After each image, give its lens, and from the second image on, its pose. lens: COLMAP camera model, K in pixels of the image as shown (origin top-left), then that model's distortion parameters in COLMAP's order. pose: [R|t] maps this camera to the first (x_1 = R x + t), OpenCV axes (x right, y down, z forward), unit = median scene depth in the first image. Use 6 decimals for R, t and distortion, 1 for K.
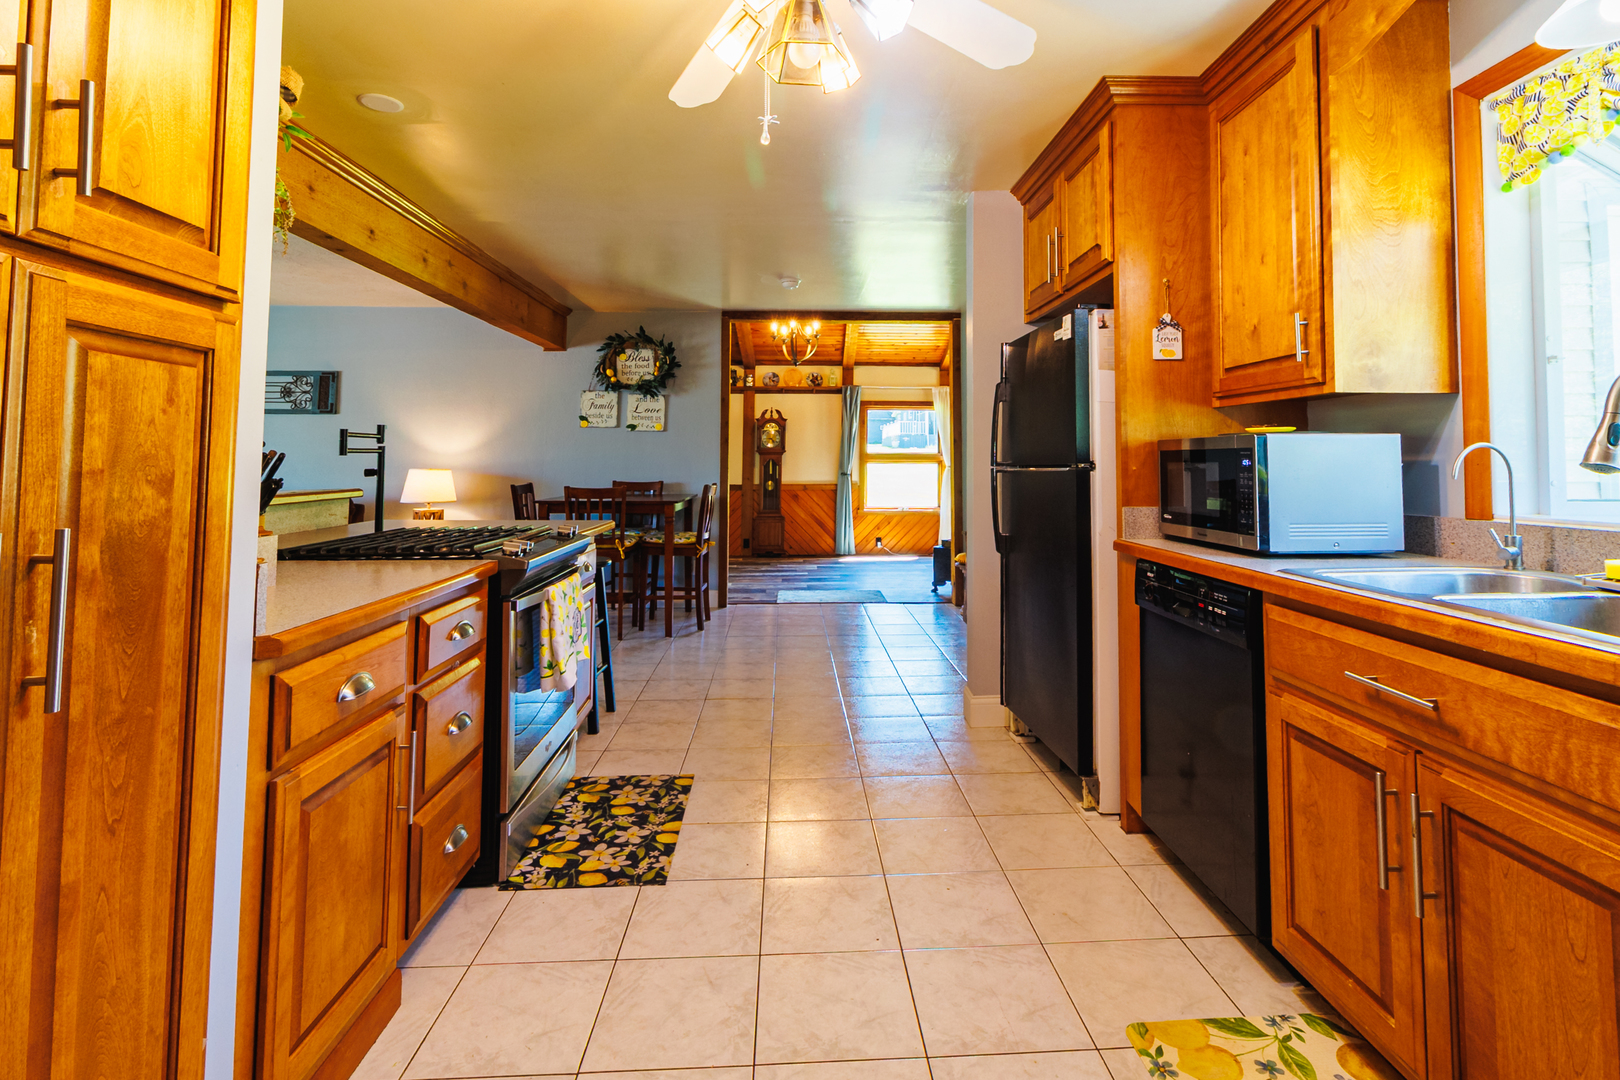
lens RADIAL K [[777.0, 0, 812.9], [0, 777.0, 426.0], [0, 0, 1]] dist [0.001430, 0.000679]
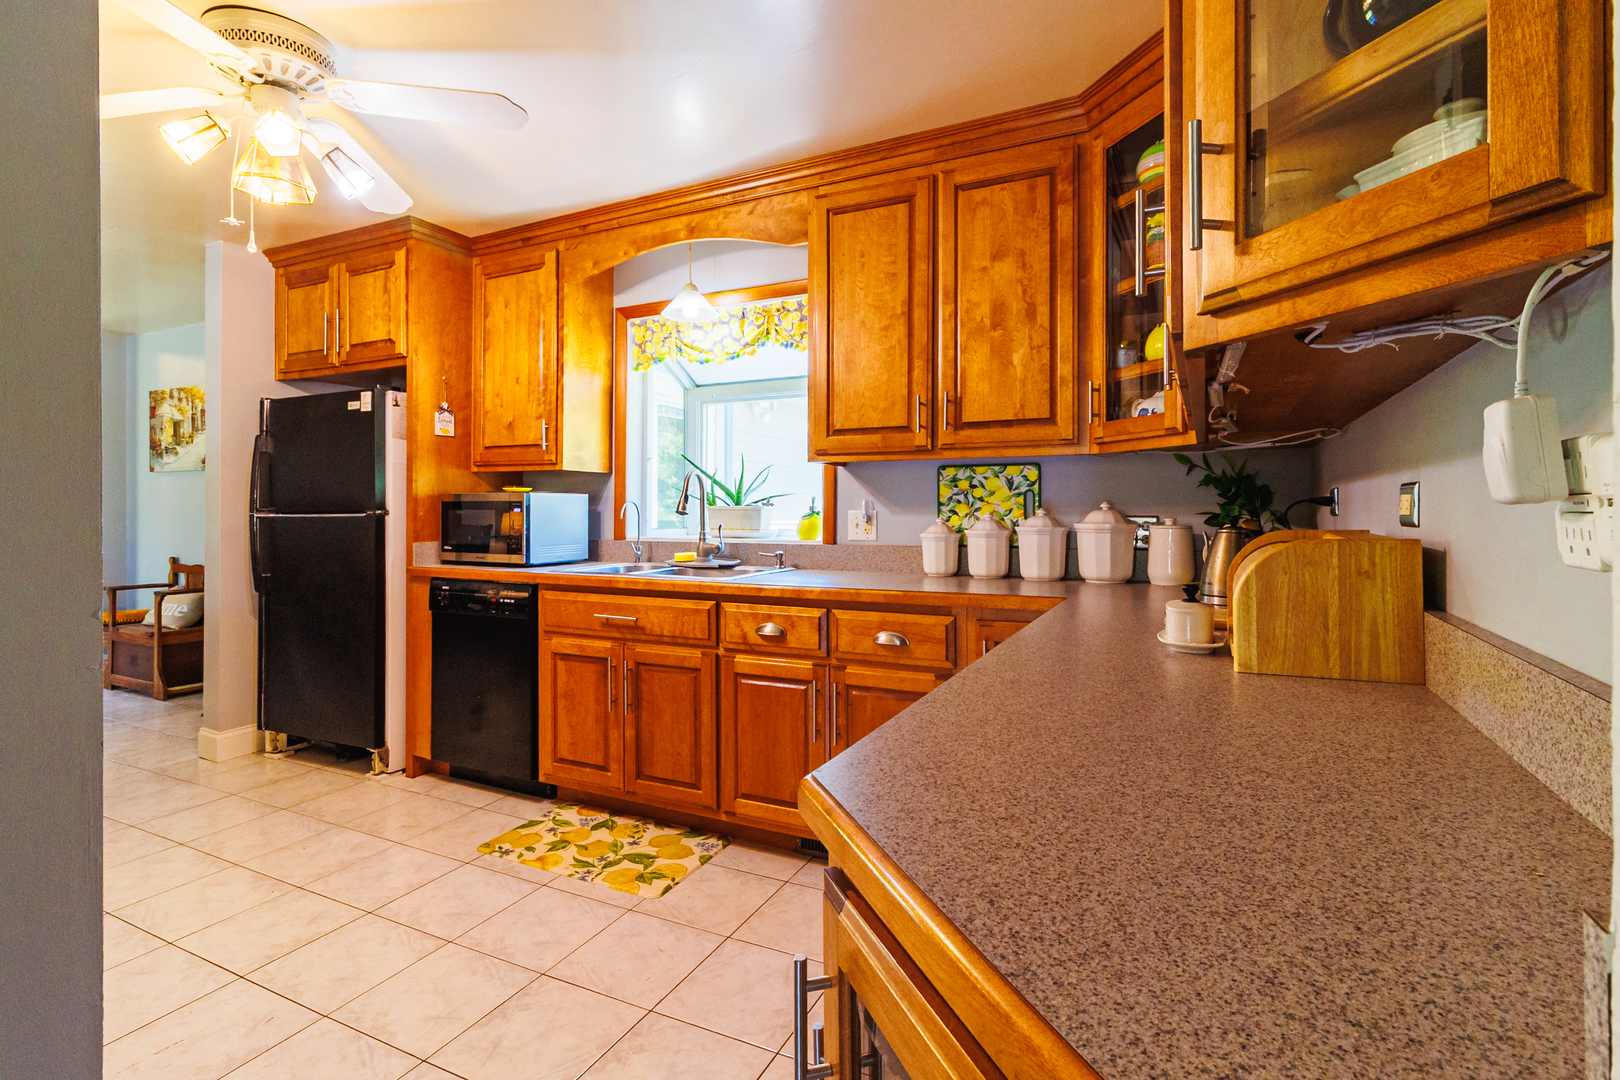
lens RADIAL K [[790.3, 0, 808.2], [0, 790.3, 514.8], [0, 0, 1]] dist [0.001977, 0.000342]
pose [[0.475153, -0.005114, 0.879888, -0.525180], [-0.044236, 0.998580, 0.029692, -0.016452], [-0.878791, -0.053031, 0.474252, -0.272514]]
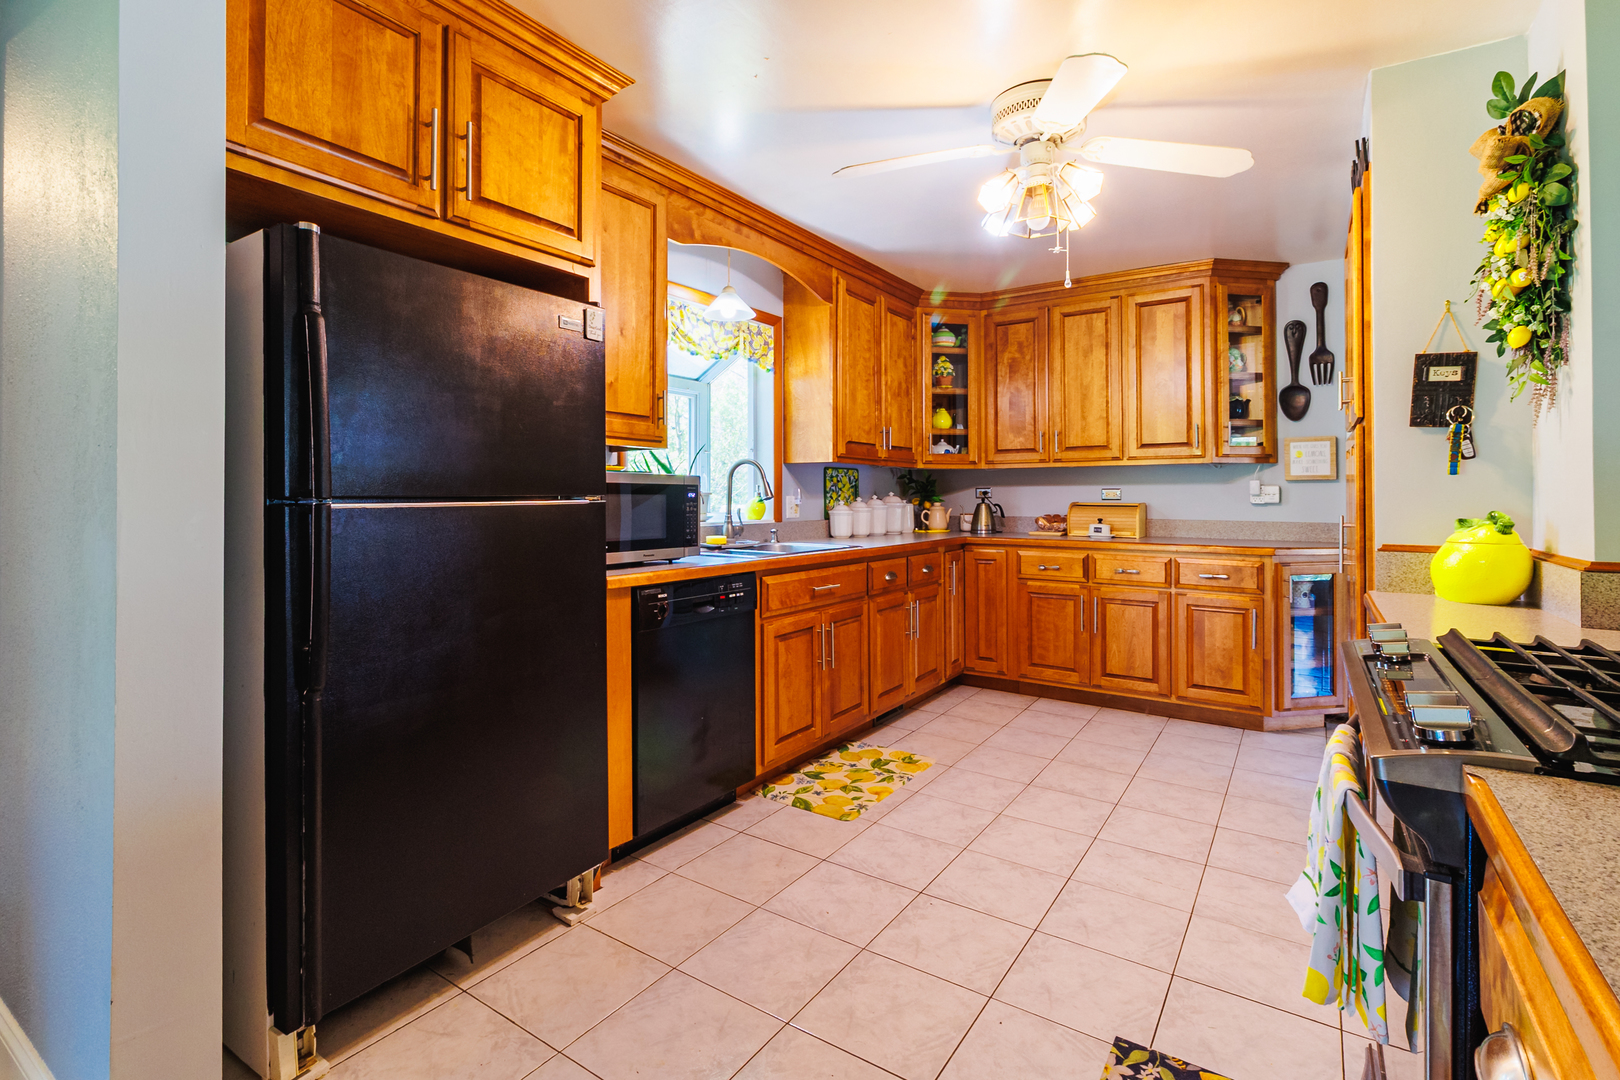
lens RADIAL K [[761.4, 0, 830.0], [0, 761.4, 492.8], [0, 0, 1]] dist [-0.001535, 0.000313]
pose [[-0.825201, 0.005066, 0.564816, -0.368418], [-0.027549, 0.998409, -0.049204, 0.090959], [-0.564167, -0.056163, -0.823749, 1.736154]]
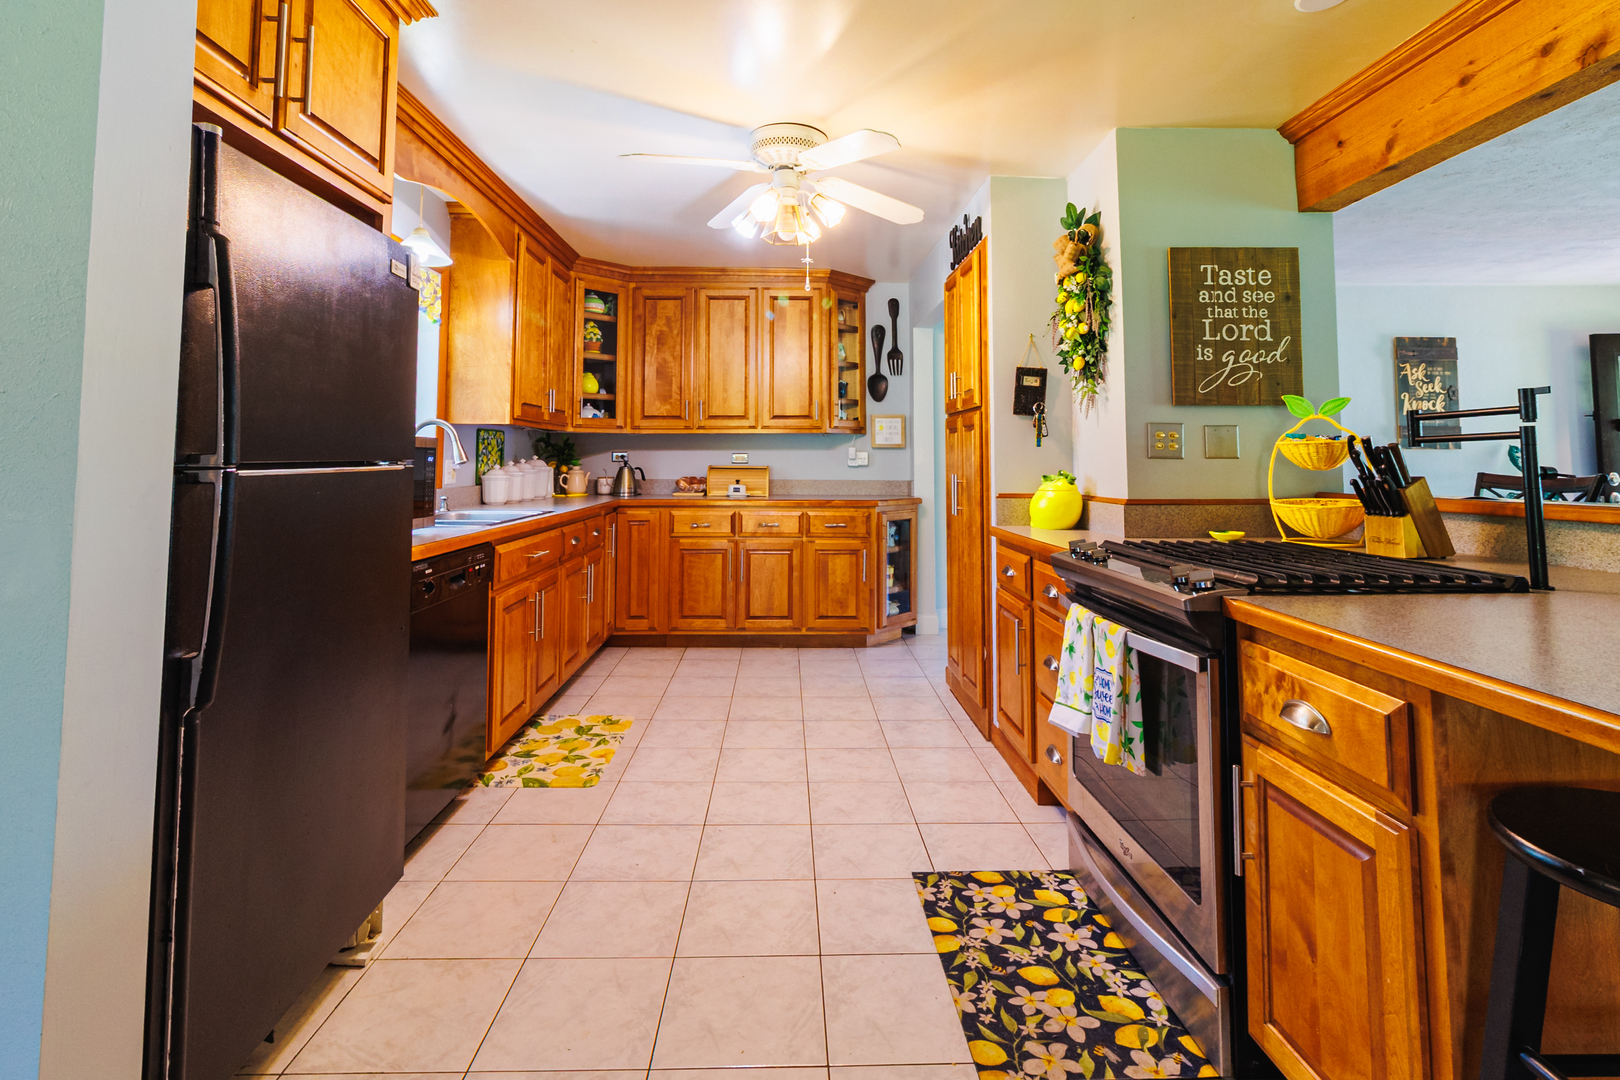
lens RADIAL K [[770.7, 0, 822.8], [0, 770.7, 414.7], [0, 0, 1]] dist [0.000019, -0.000190]
pose [[-0.999859, 0.000377, -0.016775, -0.054523], [0.002221, 0.993929, -0.110003, 0.100642], [0.016632, -0.110025, -0.993790, 1.977319]]
